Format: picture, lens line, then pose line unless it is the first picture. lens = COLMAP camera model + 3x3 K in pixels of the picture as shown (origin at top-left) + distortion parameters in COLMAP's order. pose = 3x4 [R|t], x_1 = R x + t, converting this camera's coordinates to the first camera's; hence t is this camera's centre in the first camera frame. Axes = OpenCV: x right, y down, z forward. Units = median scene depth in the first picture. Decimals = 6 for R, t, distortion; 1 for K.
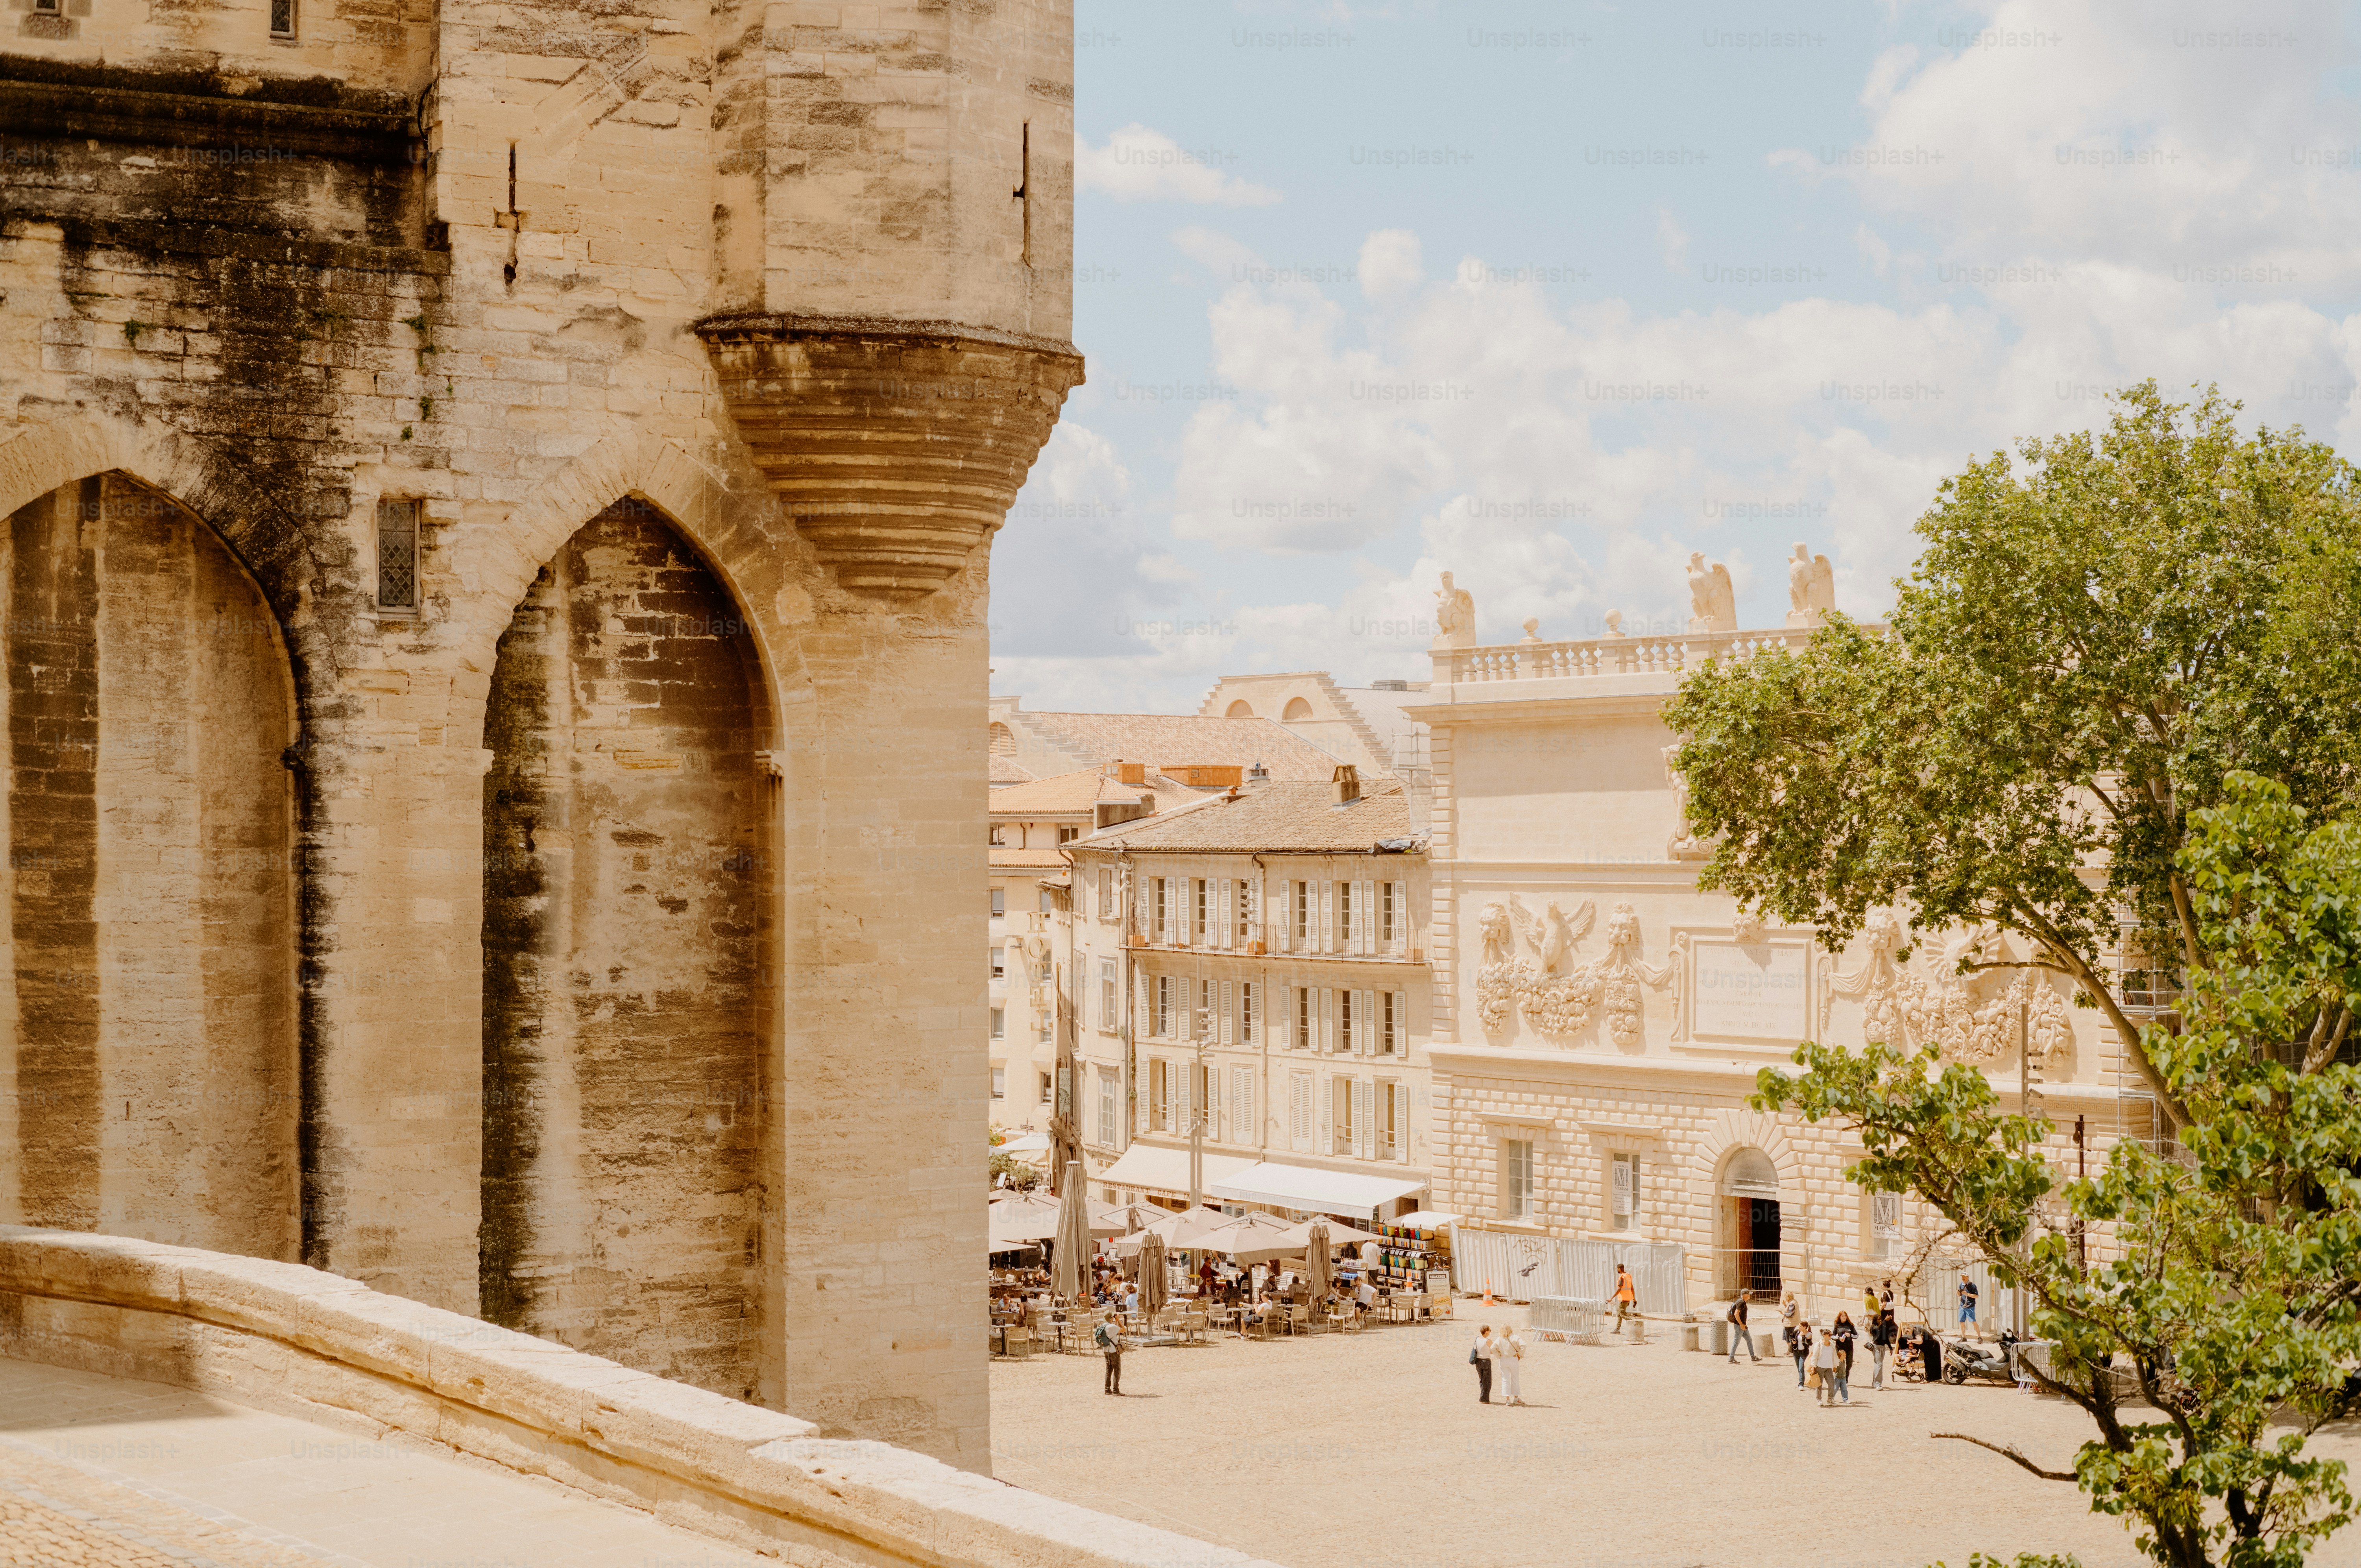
lens RADIAL K [[3411.5, 0, 1185.0], [0, 3411.5, 775.4], [0, 0, 1]] dist [-0.084730, 0.000000]
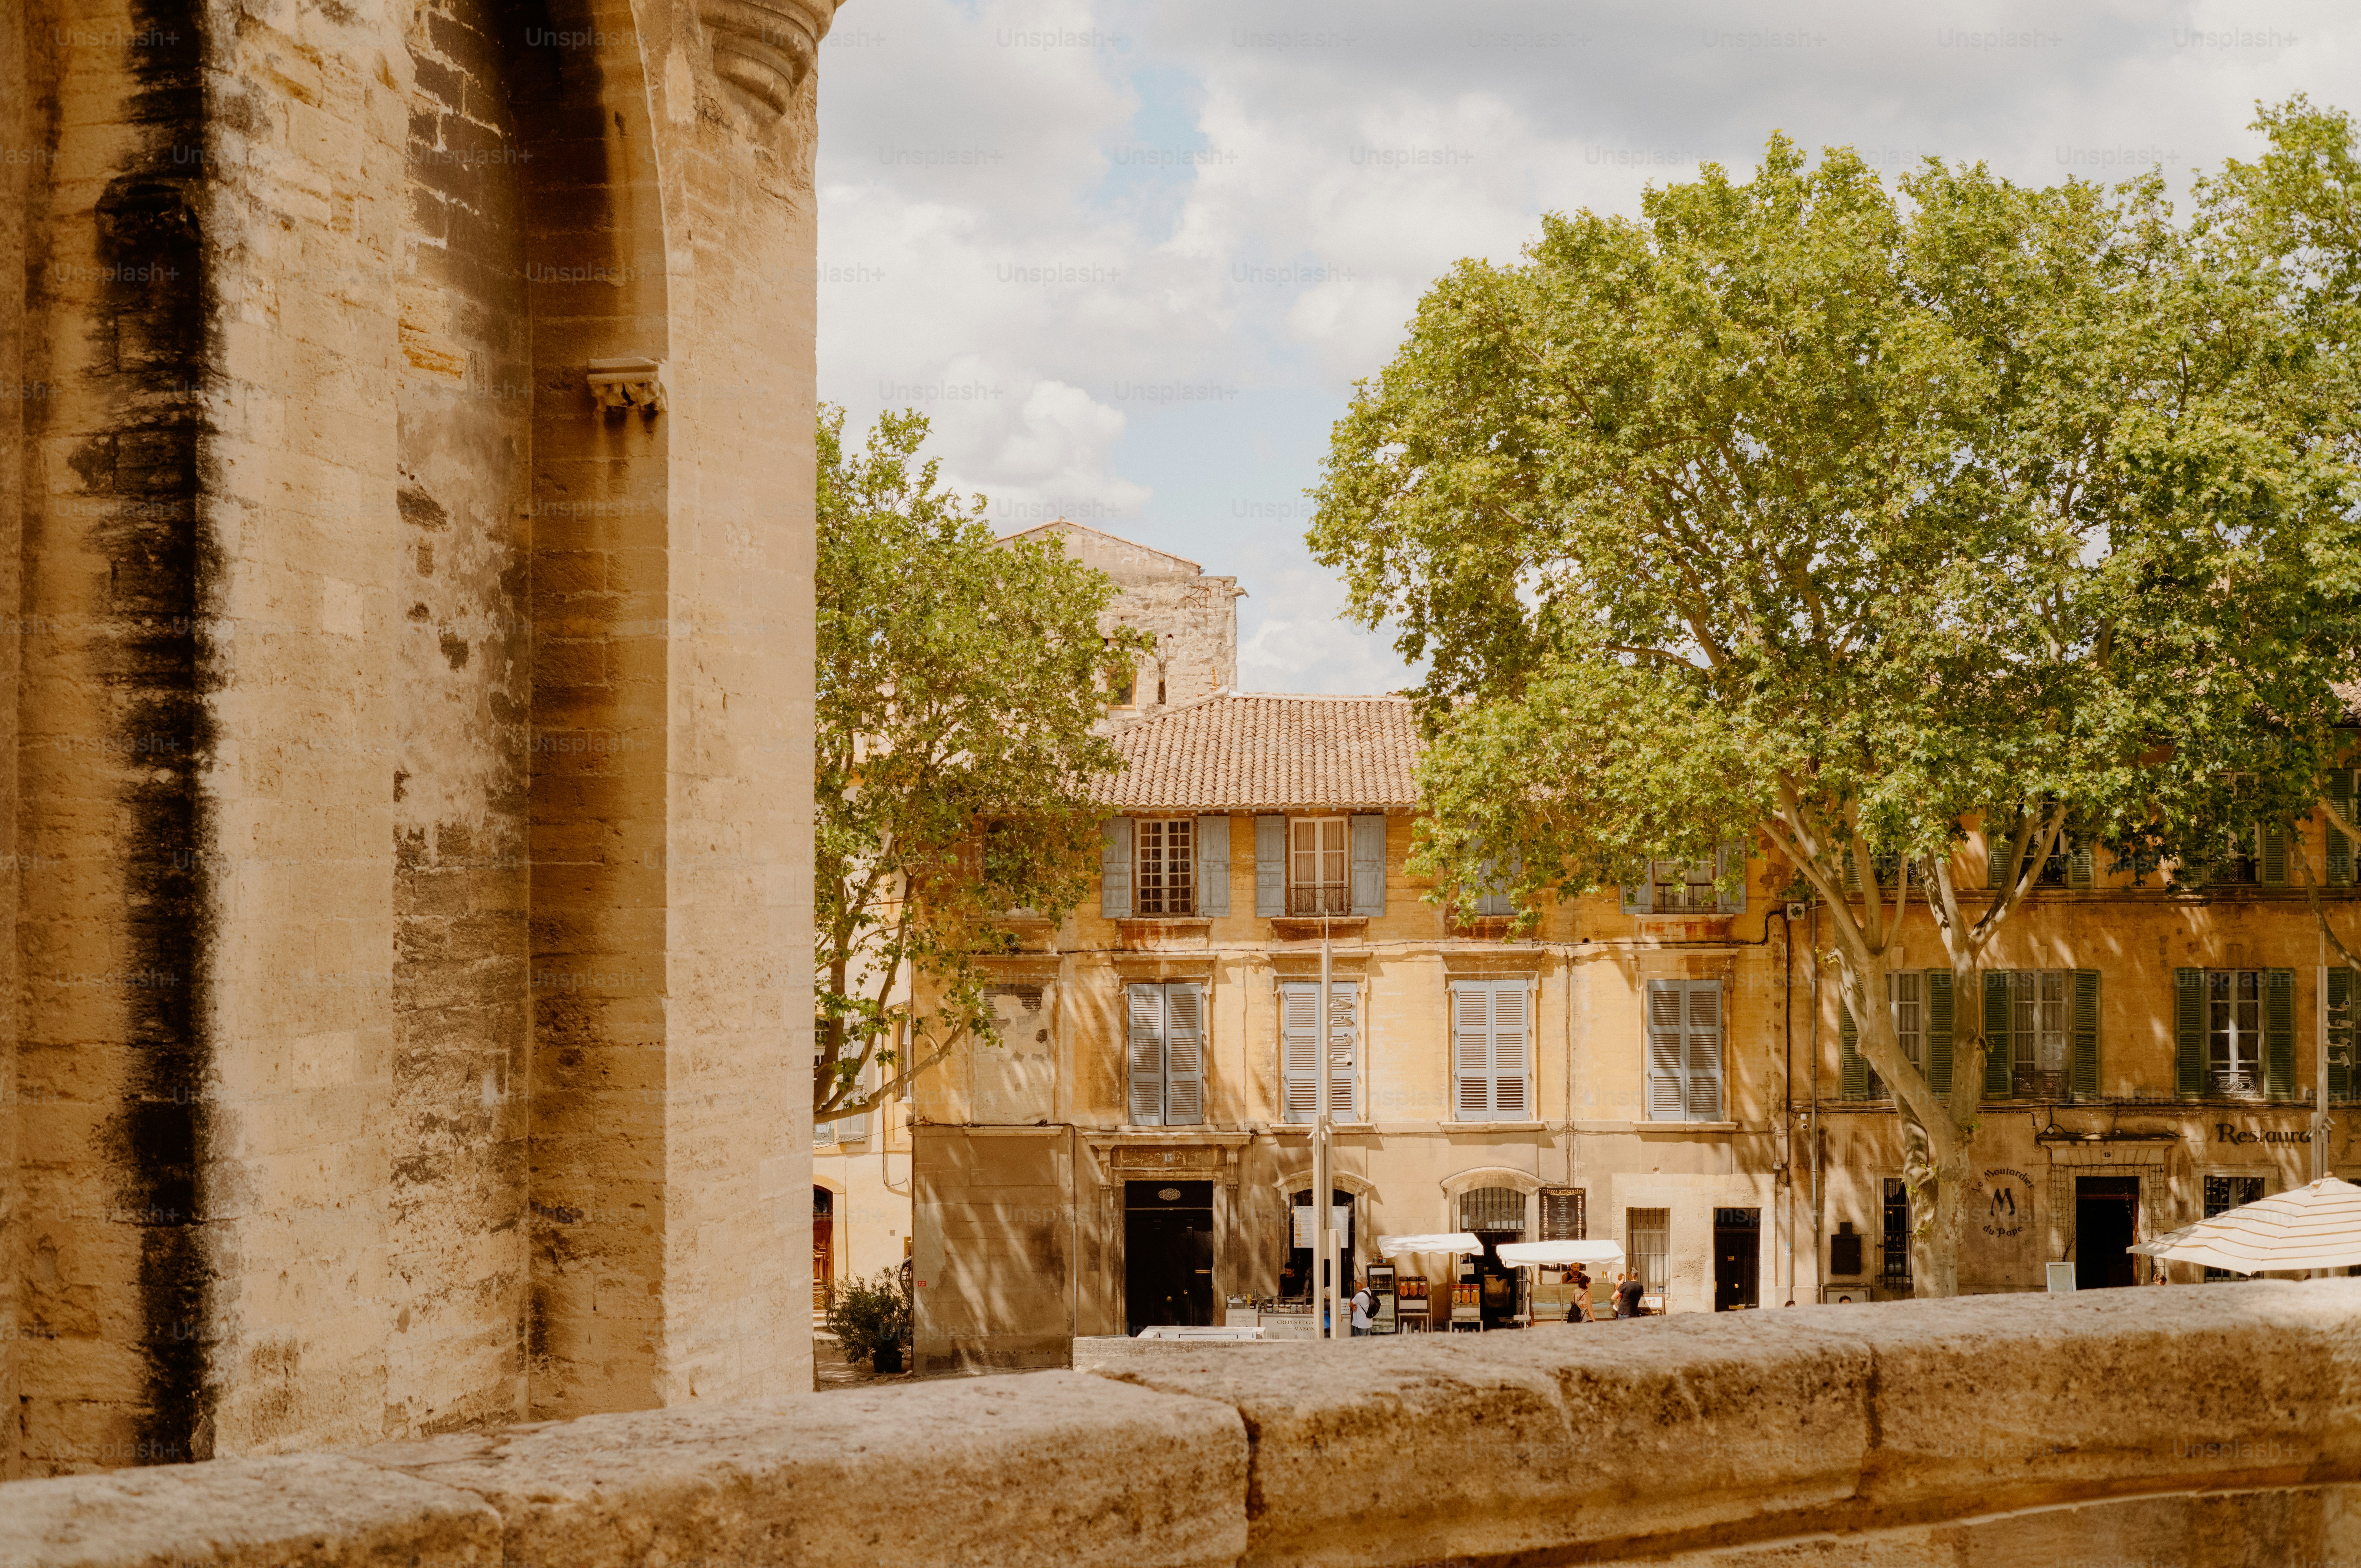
lens RADIAL K [[3411.5, 0, 1181.5], [0, 3411.5, 793.8], [0, 0, 1]] dist [-0.084730, 0.000000]
pose [[0.663590, 0.018897, 0.747857, -0.445642], [-0.010738, 0.999819, -0.015736, 0.064890], [-0.748019, 0.002411, 0.663673, 0.589390]]
